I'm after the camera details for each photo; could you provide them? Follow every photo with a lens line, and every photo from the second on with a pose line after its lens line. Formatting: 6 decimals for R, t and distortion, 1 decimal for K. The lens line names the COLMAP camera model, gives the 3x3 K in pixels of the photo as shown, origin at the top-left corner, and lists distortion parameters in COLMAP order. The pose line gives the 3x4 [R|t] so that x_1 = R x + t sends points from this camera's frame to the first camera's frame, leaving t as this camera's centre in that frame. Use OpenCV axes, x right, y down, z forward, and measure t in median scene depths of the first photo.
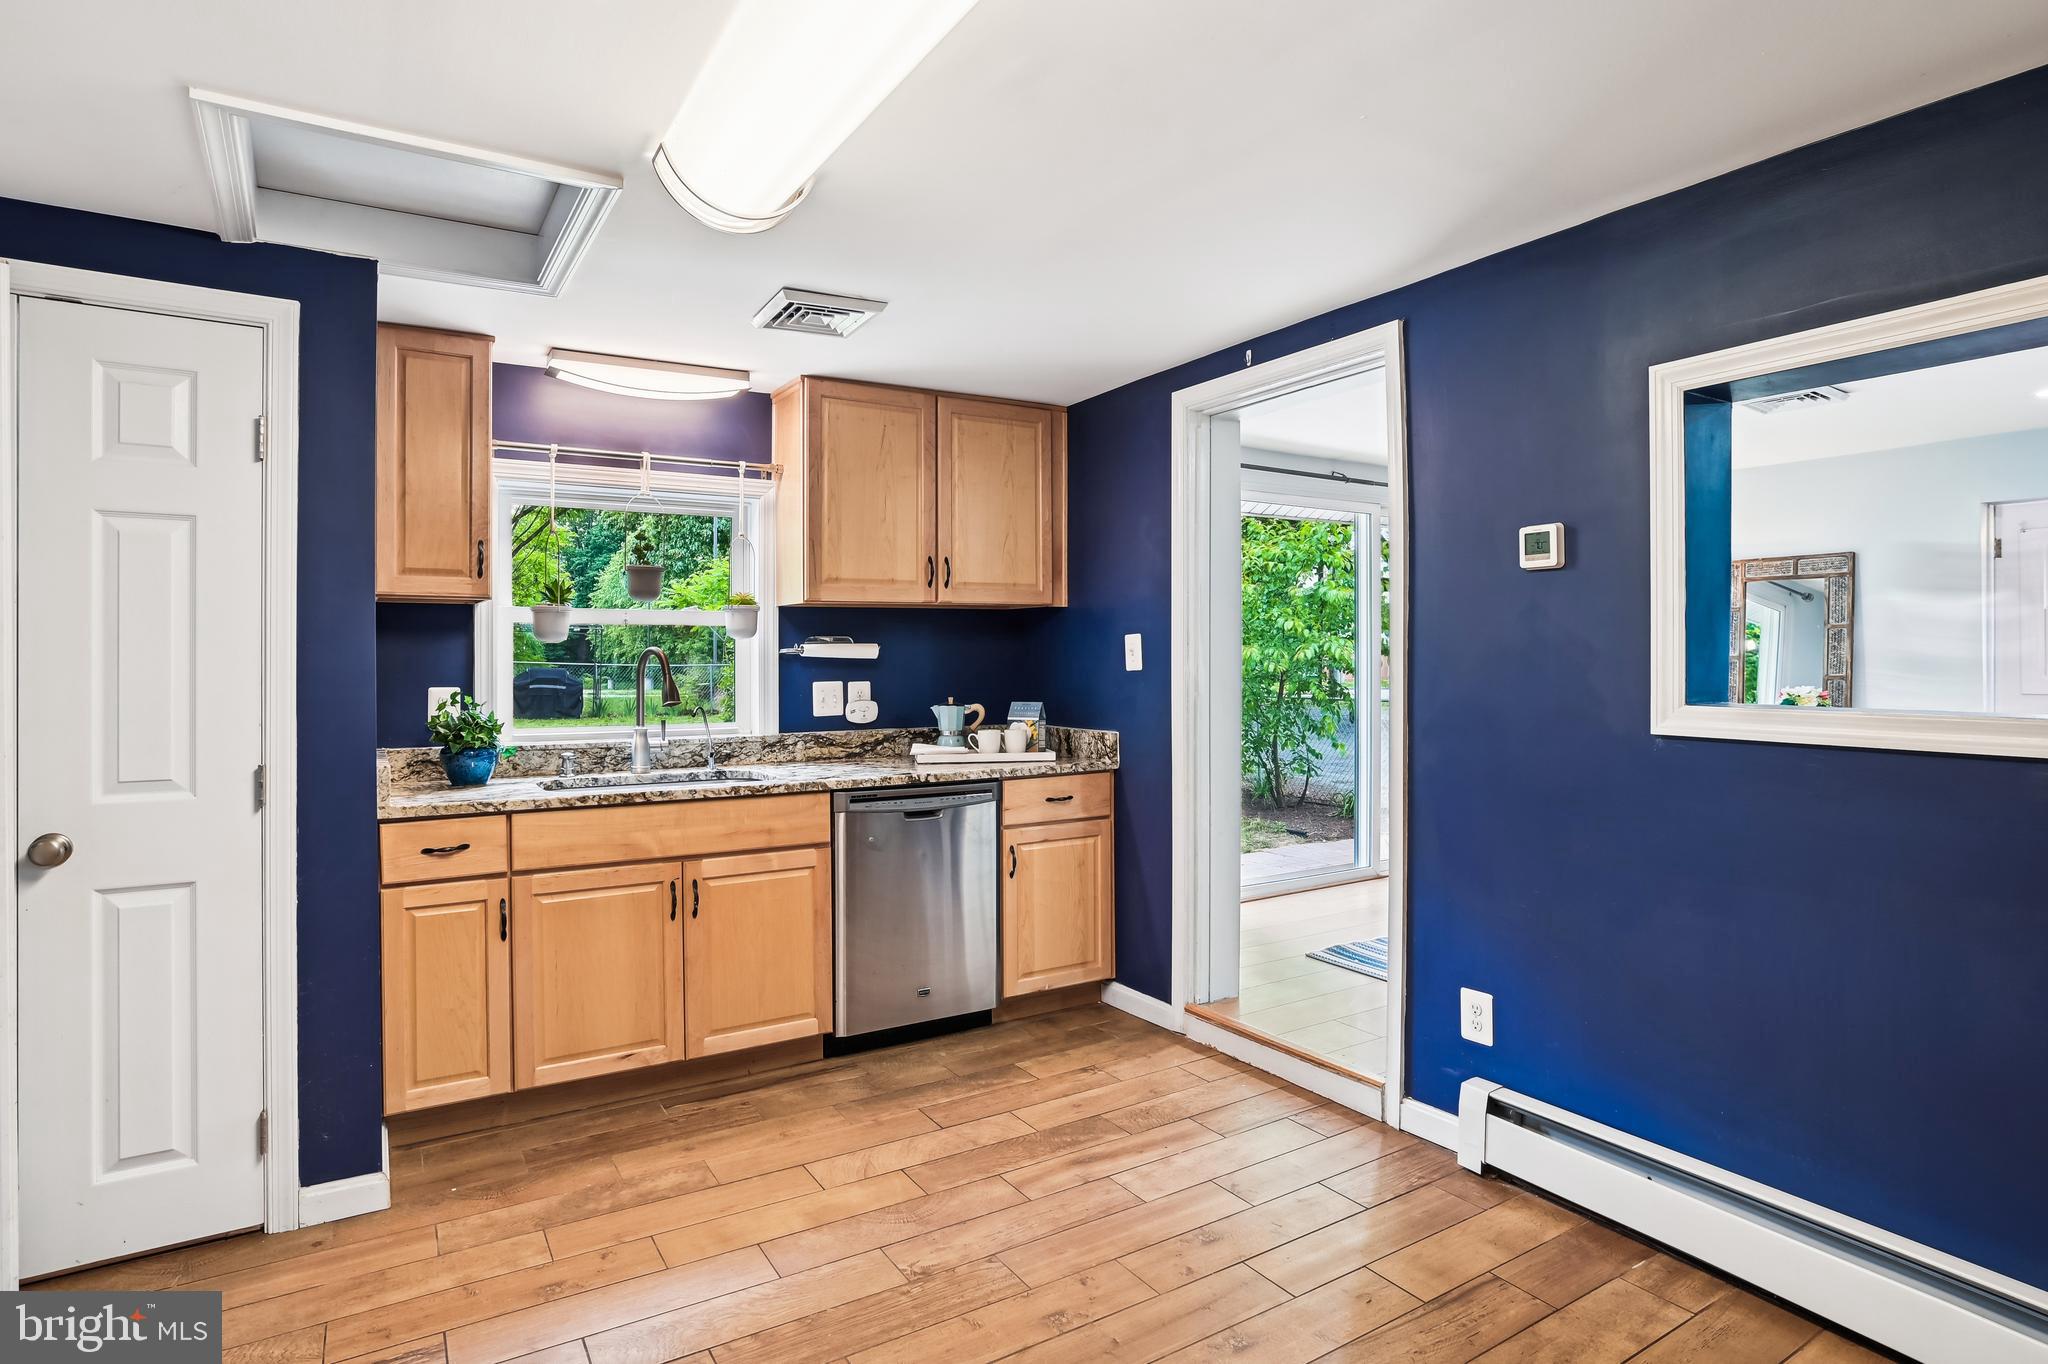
lens RADIAL K [[1057.9, 0, 1025.8], [0, 1057.9, 676.6], [0, 0, 1]] dist [-0.023021, 0.003771]
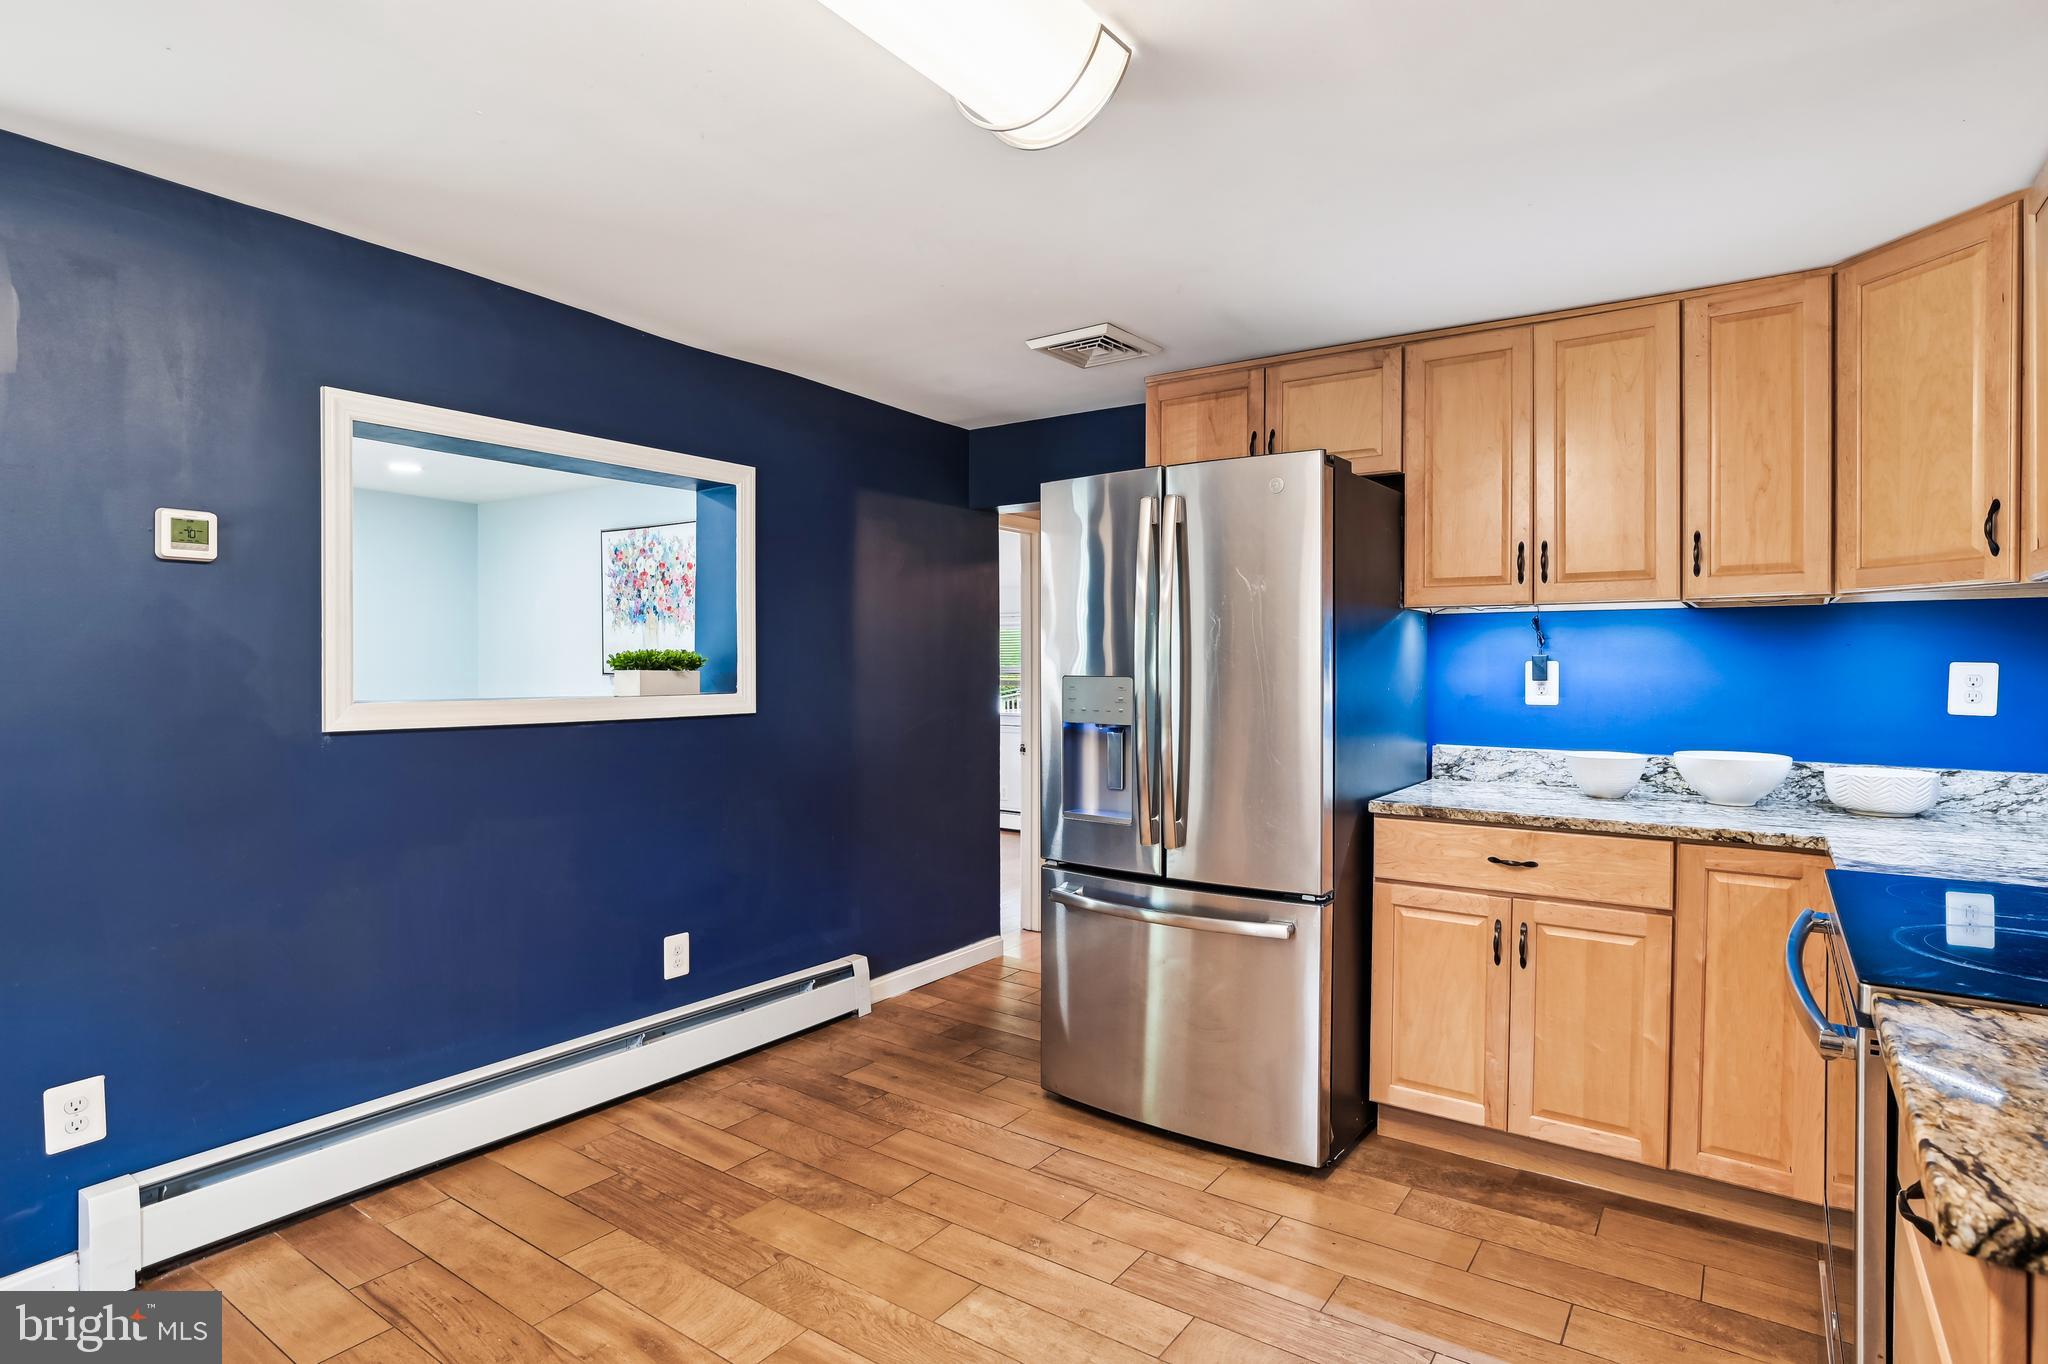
lens RADIAL K [[1057.9, 0, 1020.7], [0, 1057.9, 678.2], [0, 0, 1]] dist [-0.023021, 0.003771]
pose [[-0.413702, -0.008071, 0.910376, -0.577930], [0.010272, 0.999856, 0.013533, -0.006225], [-0.910354, 0.014950, -0.413560, 0.685351]]
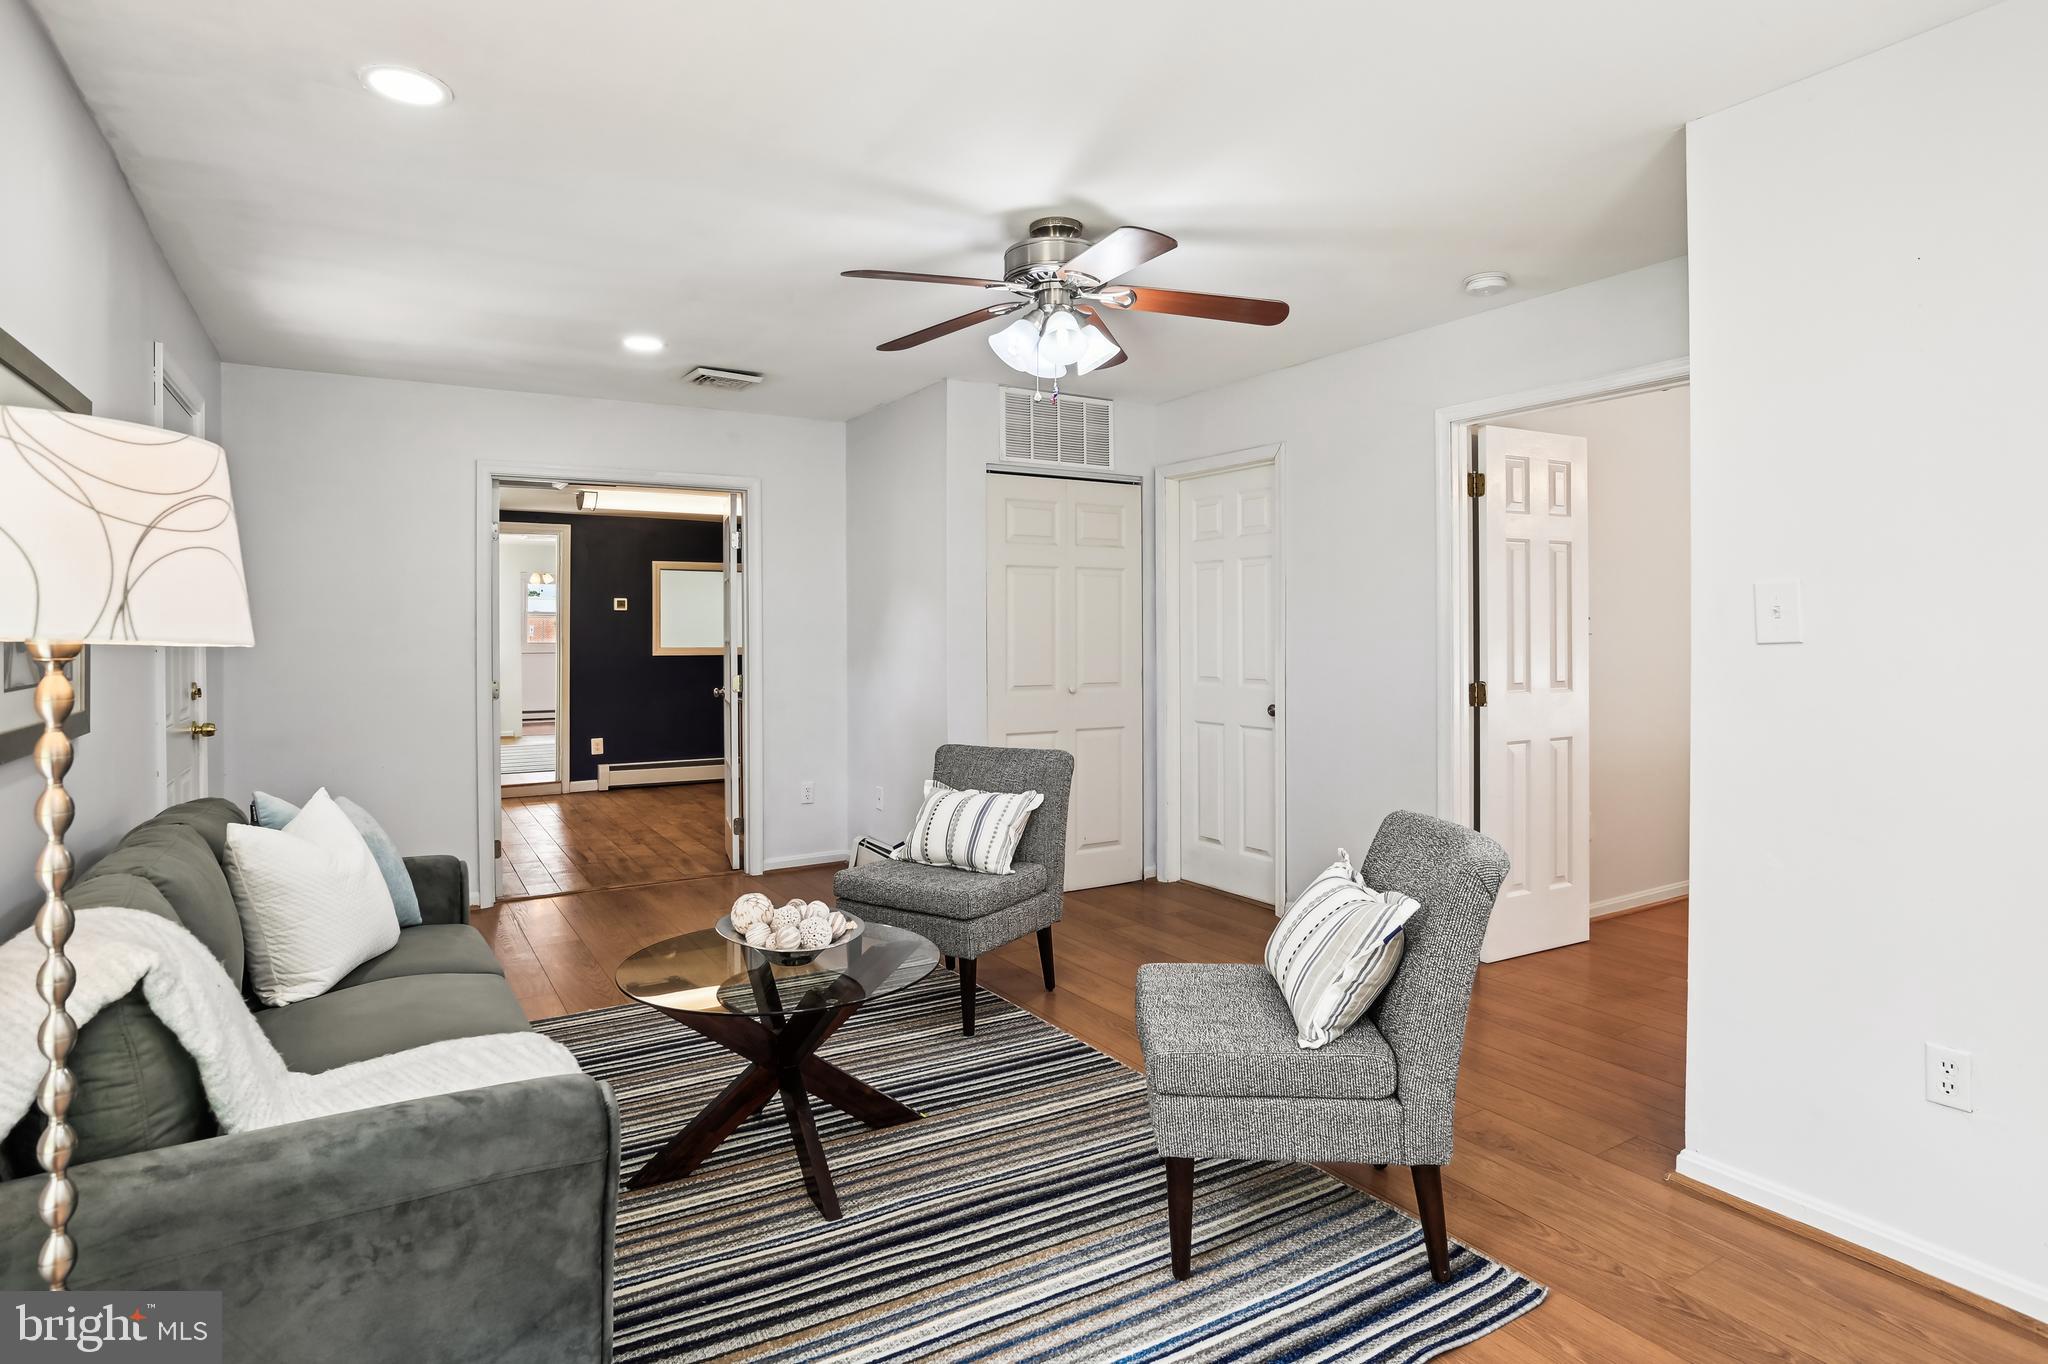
lens RADIAL K [[1057.9, 0, 1004.6], [0, 1057.9, 632.9], [0, 0, 1]] dist [-0.023021, 0.003771]
pose [[0.012068, 0.000665, 0.999927, -2.867380], [0.017255, 0.999851, -0.000873, -0.003116], [-0.999778, 0.017264, 0.012055, -0.309300]]
